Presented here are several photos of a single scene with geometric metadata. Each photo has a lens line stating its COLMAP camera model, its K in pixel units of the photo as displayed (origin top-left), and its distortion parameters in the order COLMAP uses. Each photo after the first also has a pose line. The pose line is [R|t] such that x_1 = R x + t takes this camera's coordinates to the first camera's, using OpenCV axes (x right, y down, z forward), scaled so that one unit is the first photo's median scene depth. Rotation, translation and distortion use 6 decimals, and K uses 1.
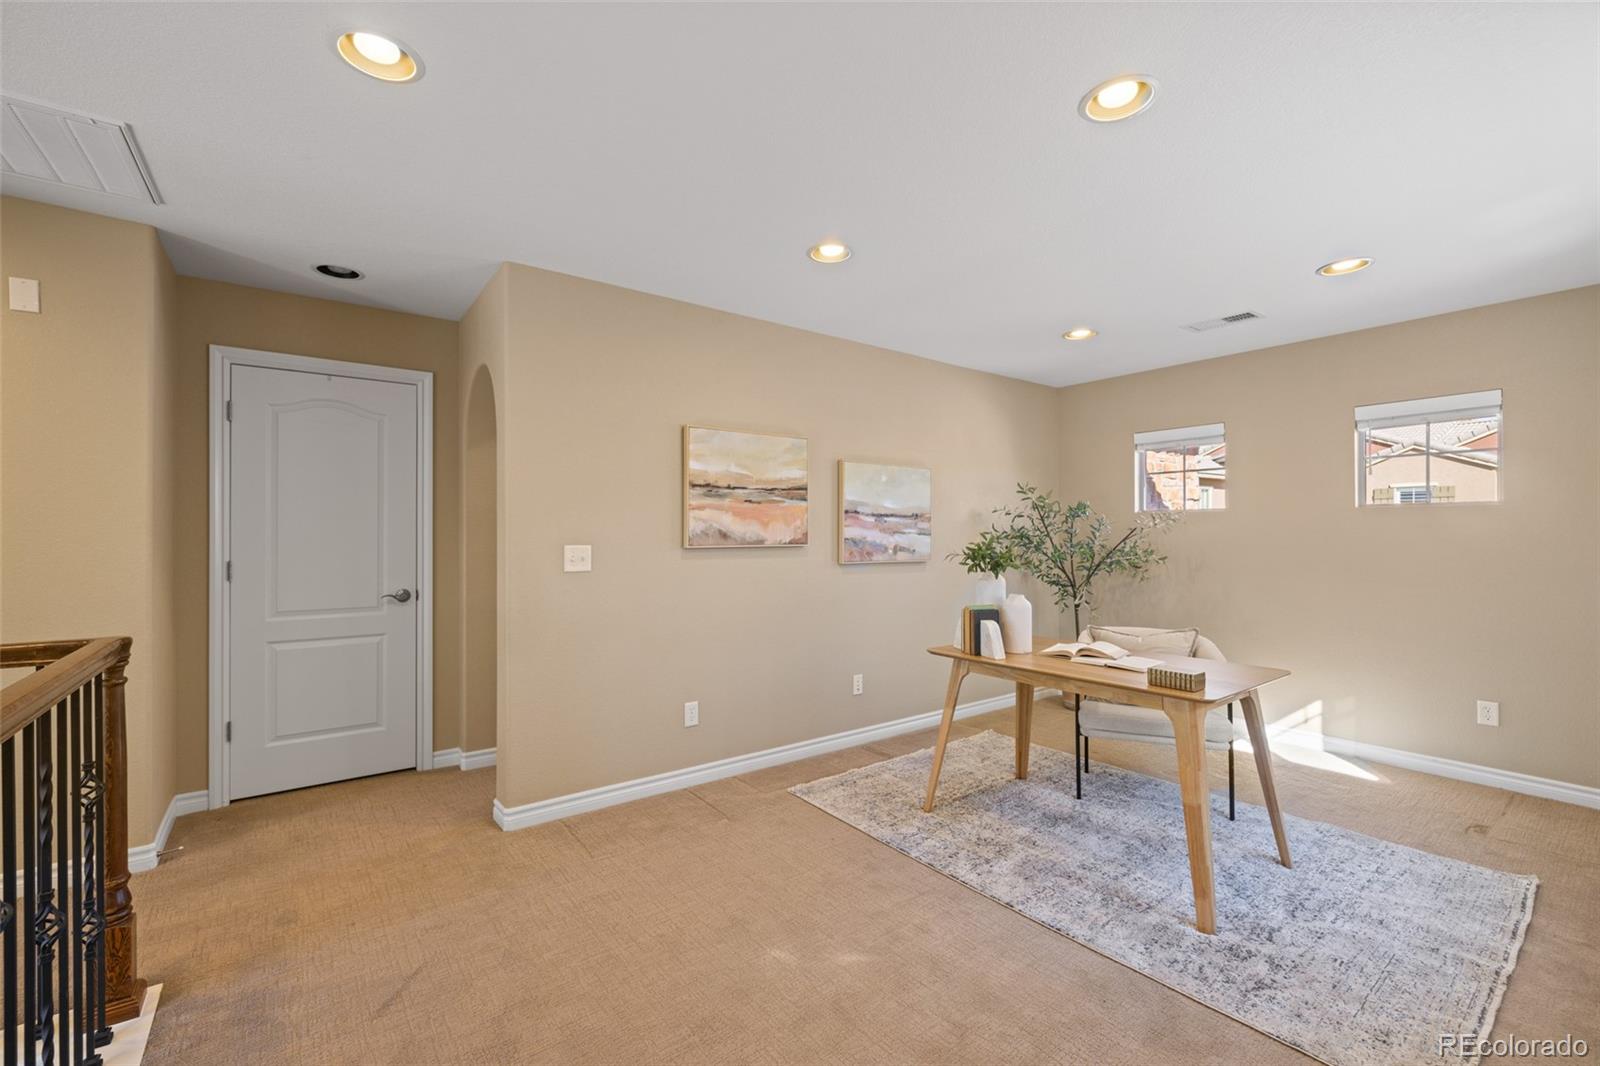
lens RADIAL K [[678.9, 0, 801.1], [0, 678.9, 533.9], [0, 0, 1]] dist [0.003662, -0.000106]
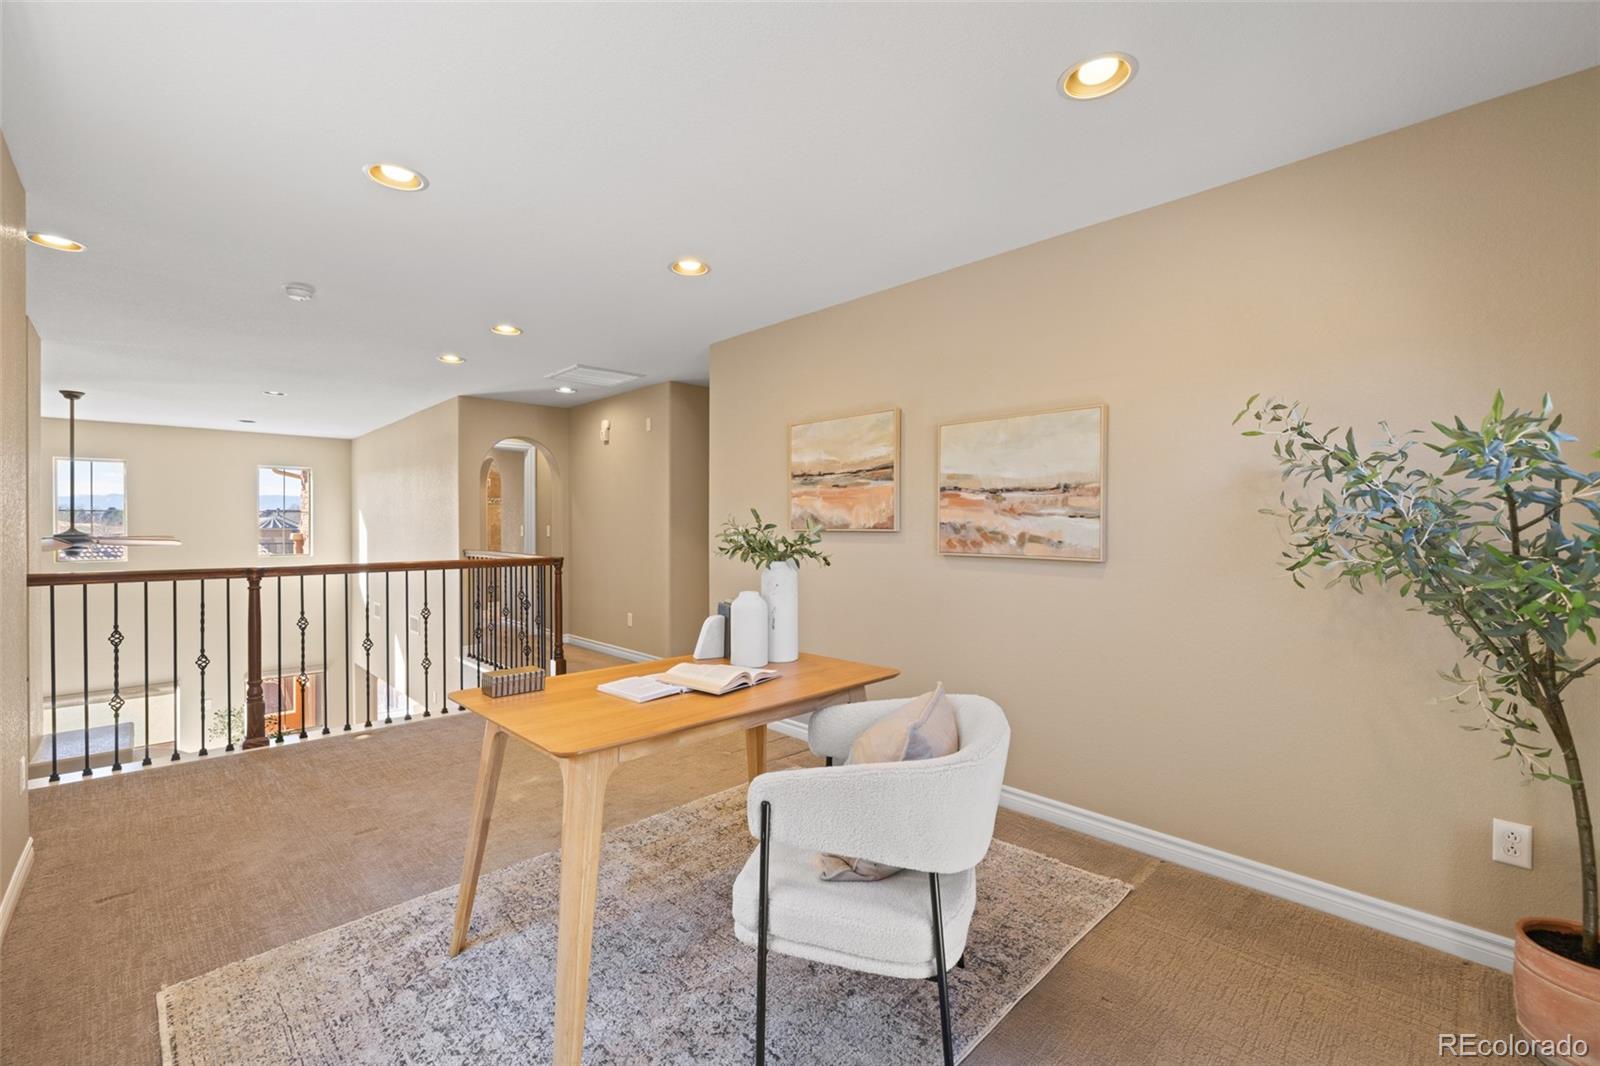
lens RADIAL K [[678.9, 0, 800.7], [0, 678.9, 530.9], [0, 0, 1]] dist [0.003662, -0.000106]
pose [[0.126775, 0.010224, -0.991879, 0.906754], [0.000792, 0.999946, 0.010408, 0.008319], [0.991931, -0.002105, 0.126760, 0.800681]]
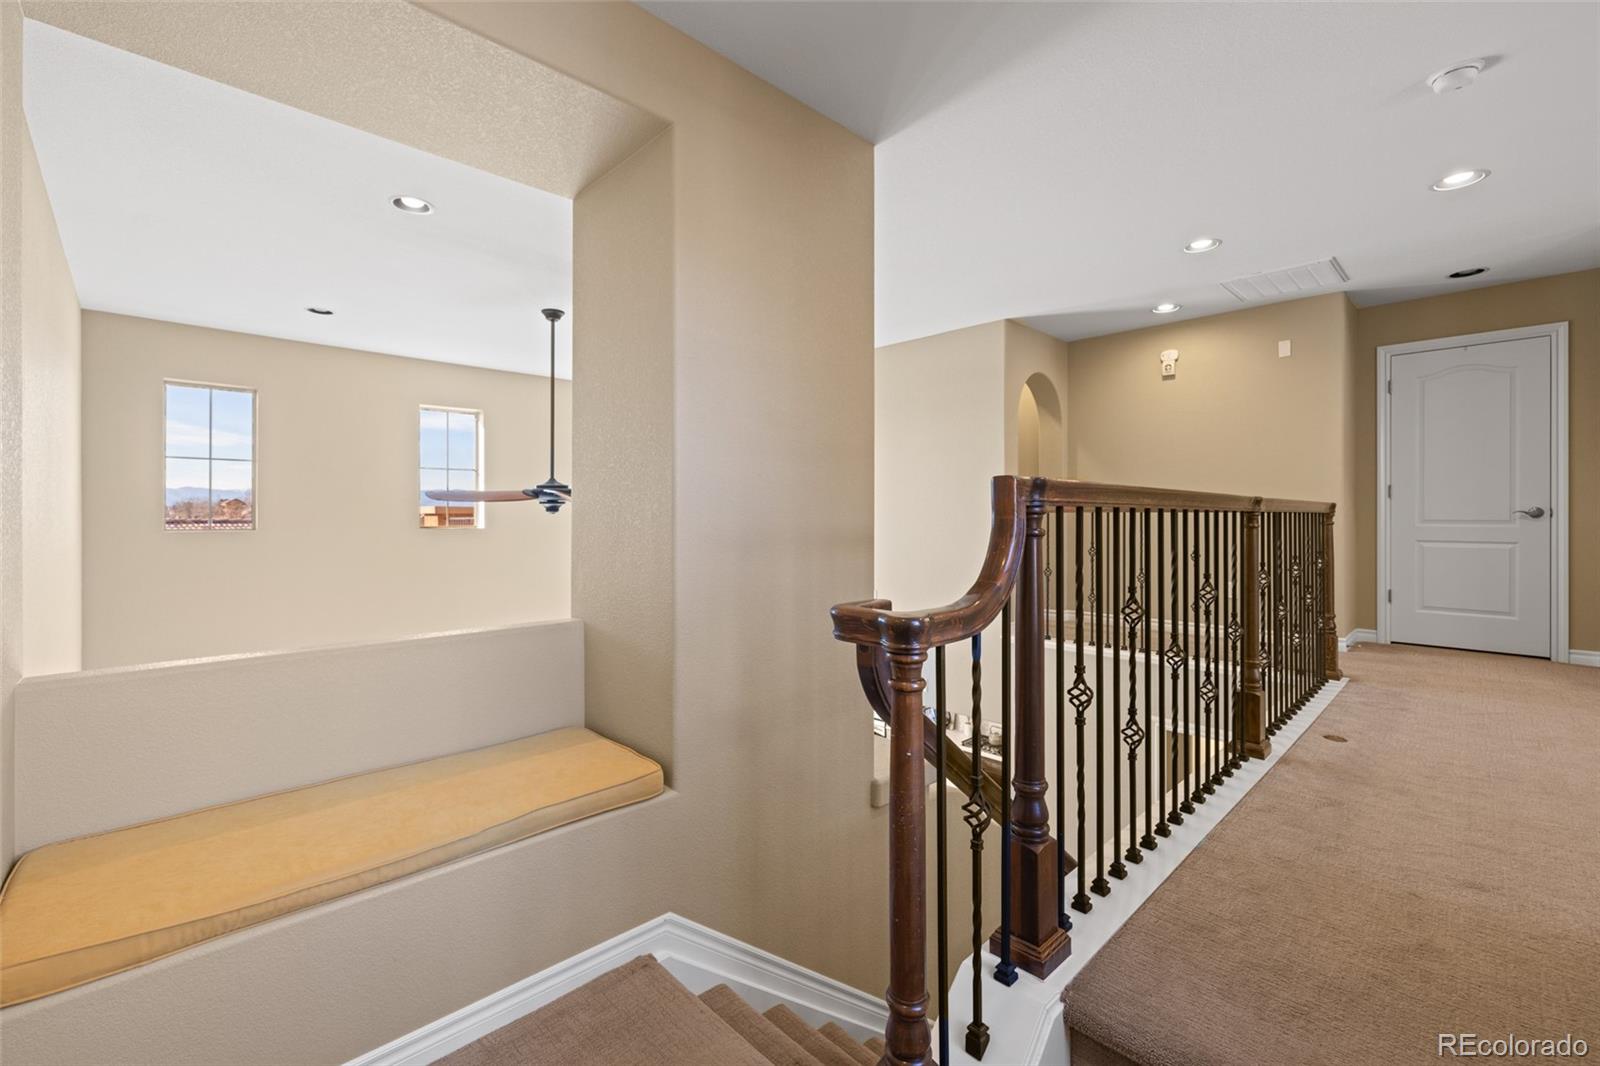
lens RADIAL K [[678.9, 0, 794.2], [0, 678.9, 511.2], [0, 0, 1]] dist [0.003662, -0.000106]
pose [[0.134458, -0.001933, -0.990917, 0.429771], [0.001390, 0.999997, -0.001762, 0.086168], [0.990918, -0.001141, 0.134461, -0.461602]]
